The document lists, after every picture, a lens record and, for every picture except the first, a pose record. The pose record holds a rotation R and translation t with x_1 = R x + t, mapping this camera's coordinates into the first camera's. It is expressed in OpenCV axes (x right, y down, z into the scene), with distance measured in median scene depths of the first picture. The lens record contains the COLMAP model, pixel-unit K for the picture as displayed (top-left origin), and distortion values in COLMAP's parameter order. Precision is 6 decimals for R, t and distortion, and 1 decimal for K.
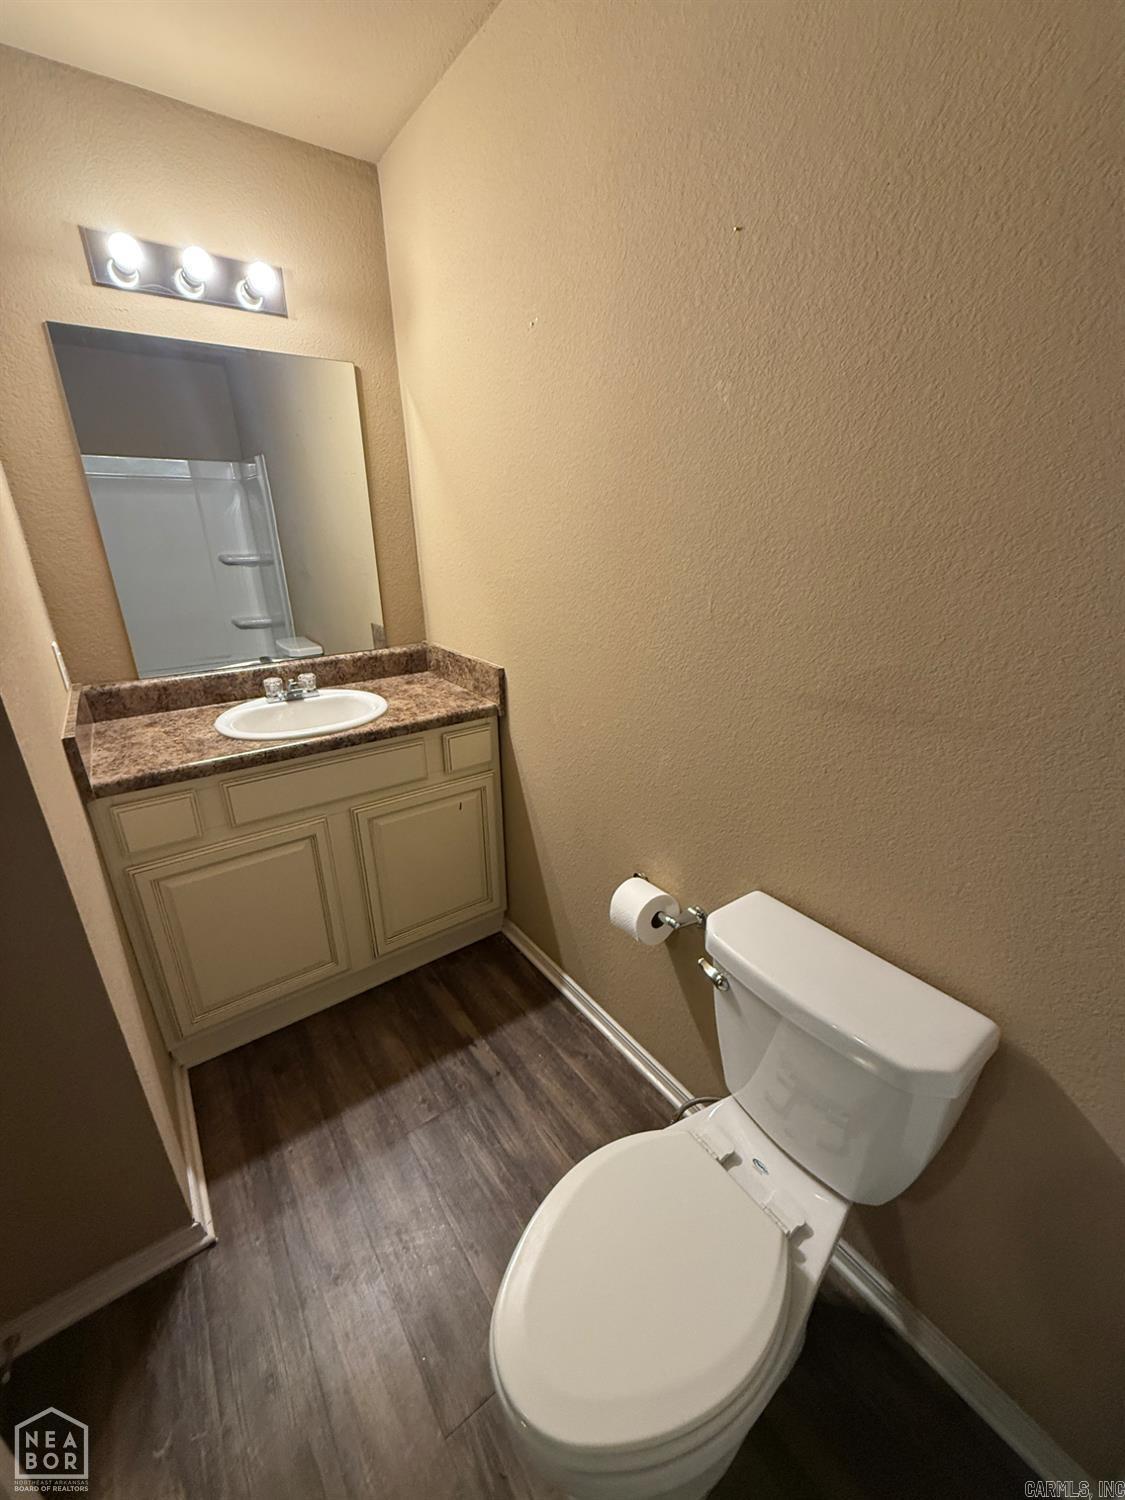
lens RADIAL K [[591.2, 0, 554.9], [0, 591.2, 747.5], [0, 0, 1]] dist [0.000384, -0.000616]
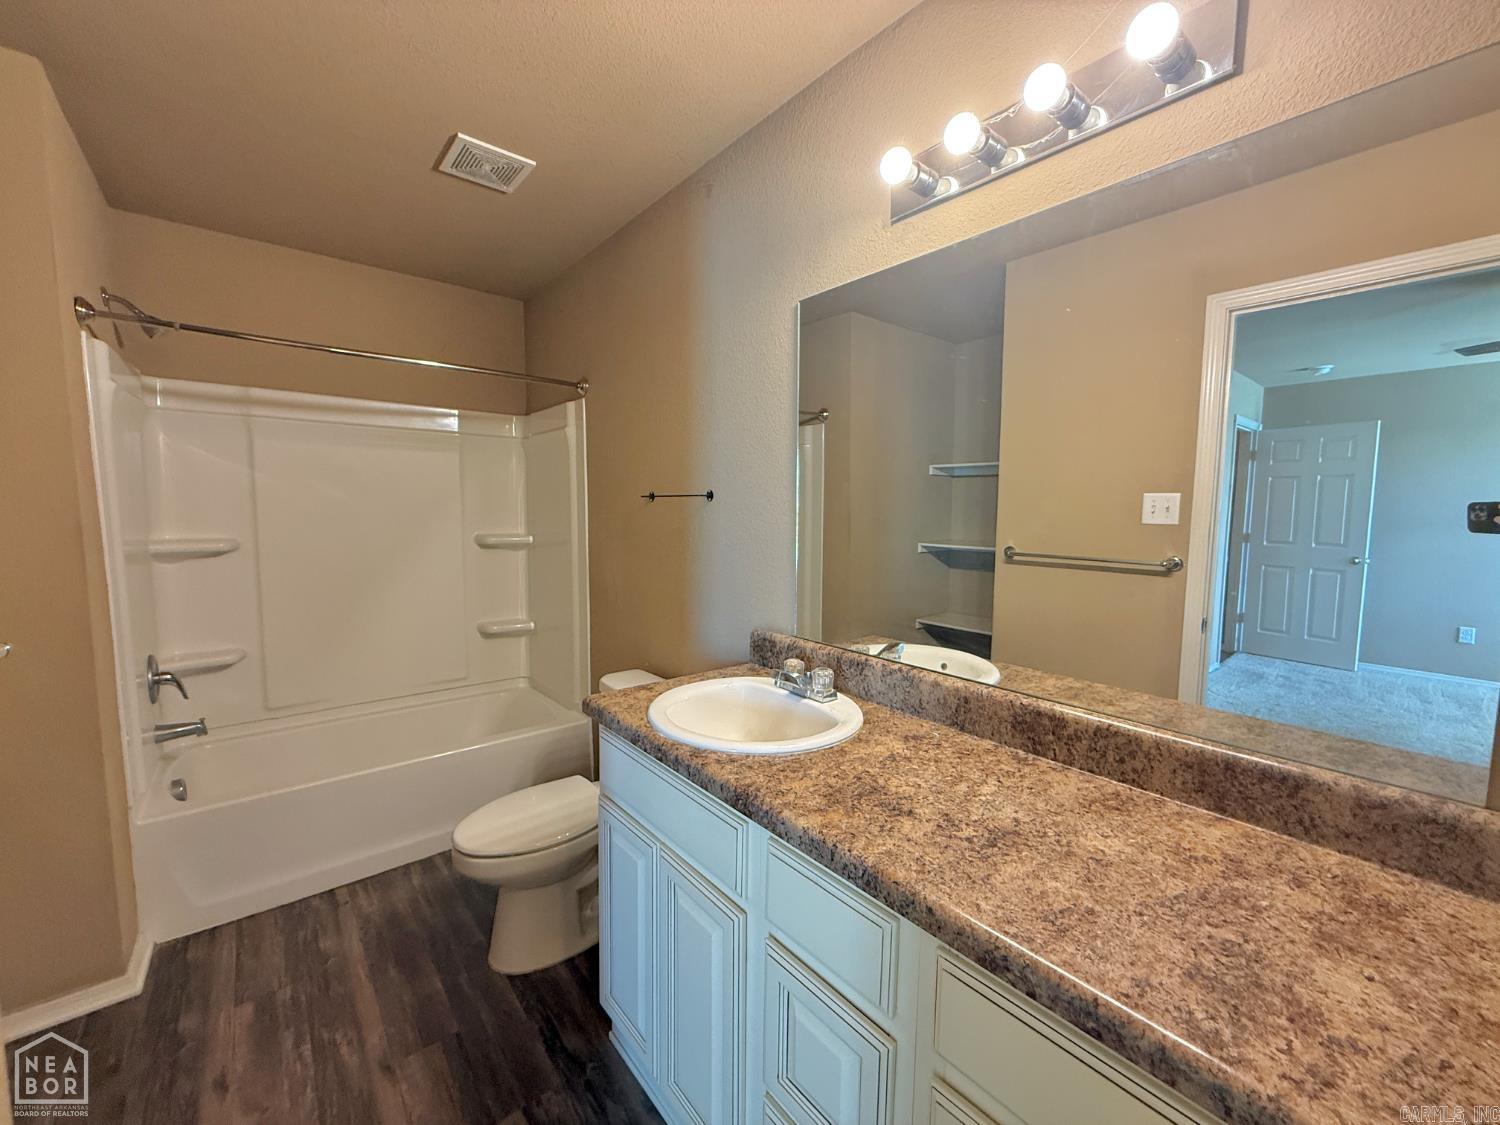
lens RADIAL K [[591.2, 0, 742.7], [0, 591.2, 560.5], [0, 0, 1]] dist [0.000384, -0.000616]
pose [[0.068428, 0.095636, -0.993062, -0.005681], [-0.365055, 0.928764, 0.064289, -0.190662], [0.928468, 0.358123, 0.098466, 0.602200]]
